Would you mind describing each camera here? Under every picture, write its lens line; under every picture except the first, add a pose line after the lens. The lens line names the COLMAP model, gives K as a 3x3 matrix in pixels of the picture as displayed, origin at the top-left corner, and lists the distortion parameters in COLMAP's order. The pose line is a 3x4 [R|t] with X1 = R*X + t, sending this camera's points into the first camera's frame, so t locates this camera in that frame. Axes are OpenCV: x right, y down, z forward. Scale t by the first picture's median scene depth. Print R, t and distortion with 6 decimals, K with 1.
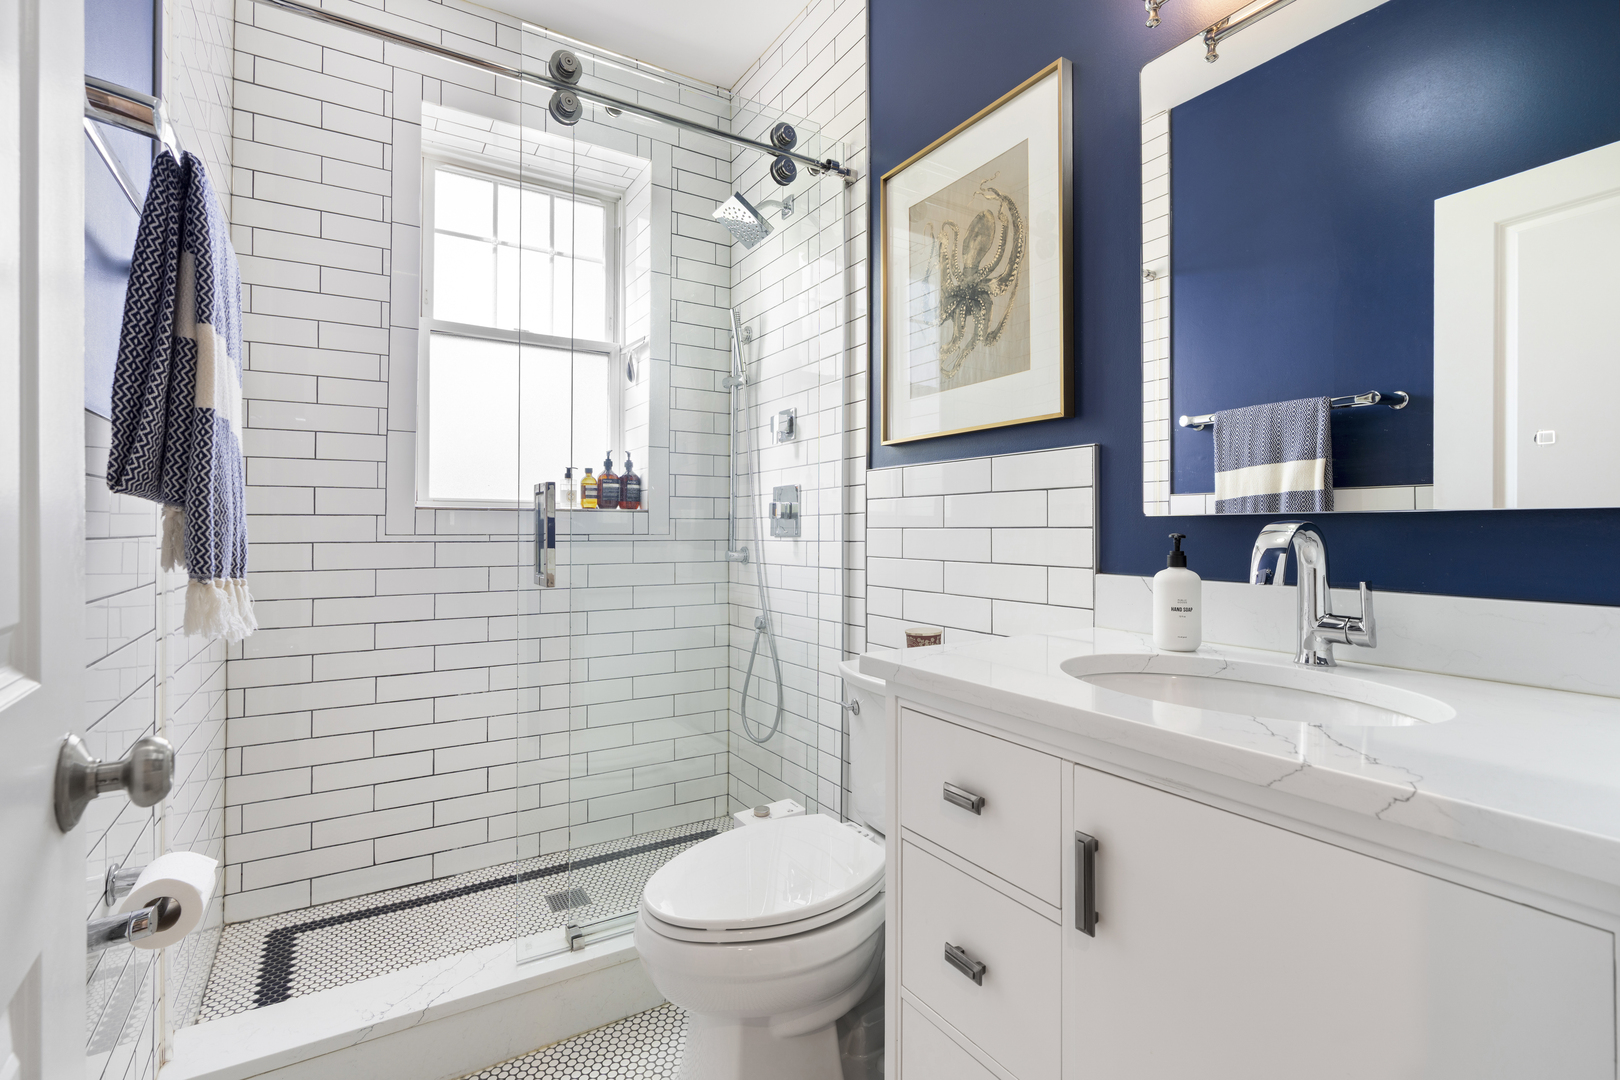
lens RADIAL K [[741.7, 0, 787.3], [0, 741.7, 526.6], [0, 0, 1]] dist [-0.011988, 0.000743]
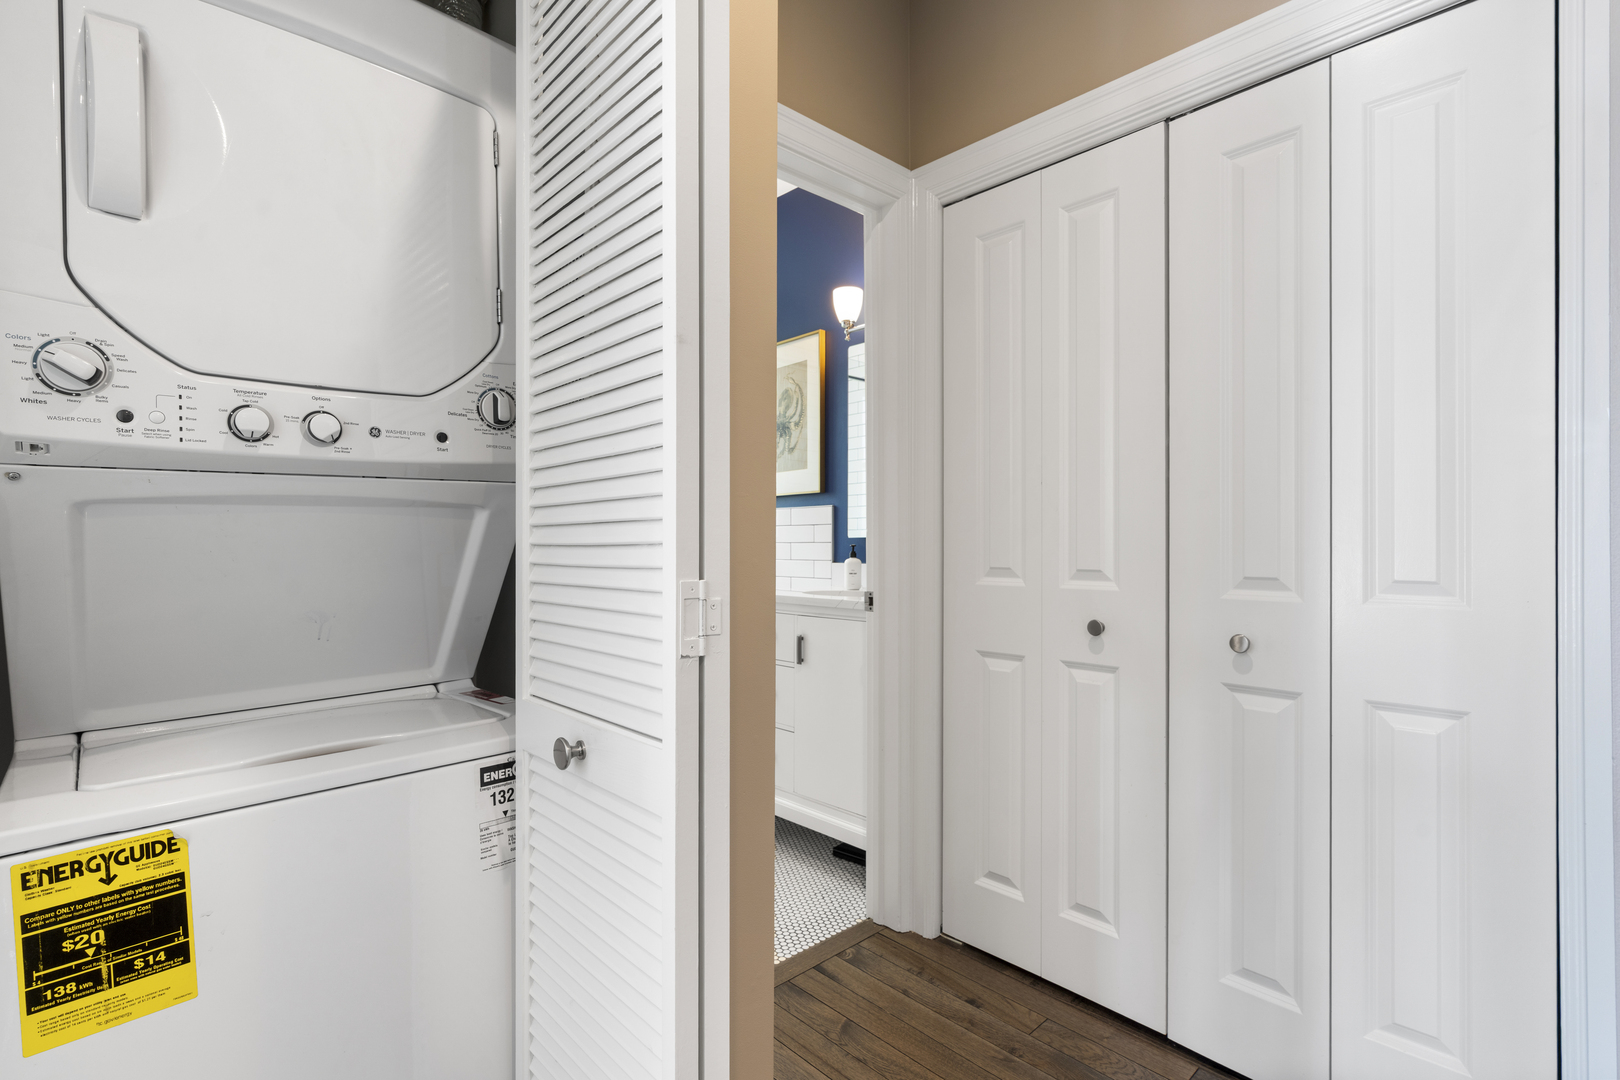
lens RADIAL K [[814.2, 0, 810.0], [0, 814.2, 540.0], [0, 0, 1]] dist [-0.000778, 0.000029]
pose [[0.976323, 0.004070, 0.216278, -0.178057], [-0.002888, 0.999979, -0.005782, 0.007464], [-0.216297, 0.005021, 0.976315, -1.339396]]
